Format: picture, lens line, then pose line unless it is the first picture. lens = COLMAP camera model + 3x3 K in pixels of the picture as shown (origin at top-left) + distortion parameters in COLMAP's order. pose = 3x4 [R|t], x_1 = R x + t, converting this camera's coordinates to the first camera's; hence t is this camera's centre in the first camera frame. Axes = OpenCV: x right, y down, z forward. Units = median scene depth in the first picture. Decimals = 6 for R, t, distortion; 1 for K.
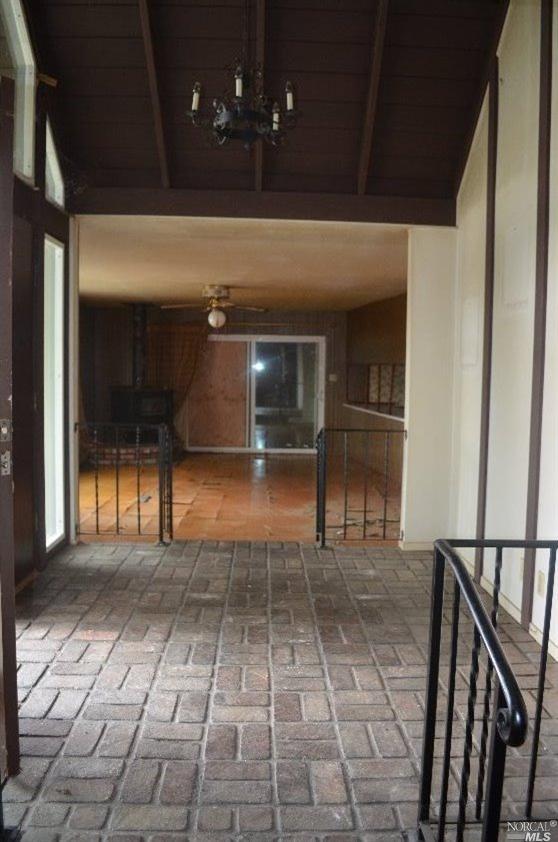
lens RADIAL K [[682.4, 0, 279.0], [0, 682.4, 421.0], [0, 0, 1]] dist [-0.078227, 0.001727]
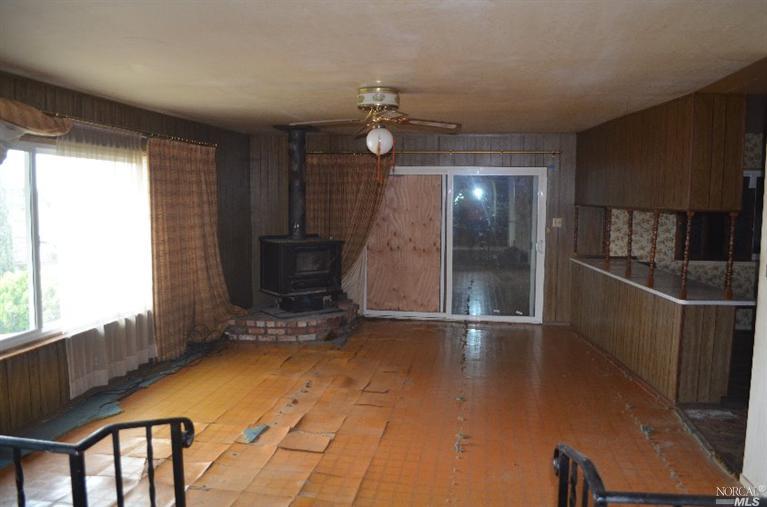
lens RADIAL K [[621.7, 0, 383.5], [0, 621.7, 253.5], [0, 0, 1]] dist [-0.078227, 0.001727]
pose [[0.985131, 0.009648, -0.171534, 0.009267], [-0.007496, 0.999885, 0.013190, -0.041709], [0.171641, -0.011708, 0.985090, 0.336985]]
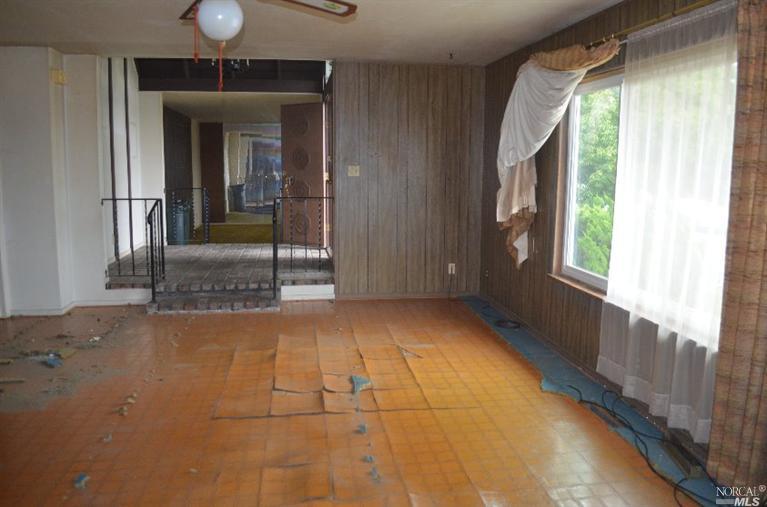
lens RADIAL K [[621.7, 0, 383.5], [0, 621.7, 253.5], [0, 0, 1]] dist [-0.078227, 0.001727]
pose [[-0.992623, -0.007254, -0.121023, -0.108706], [-0.032657, 0.977313, 0.209269, -0.076014], [0.116759, 0.211678, -0.970340, 1.064253]]
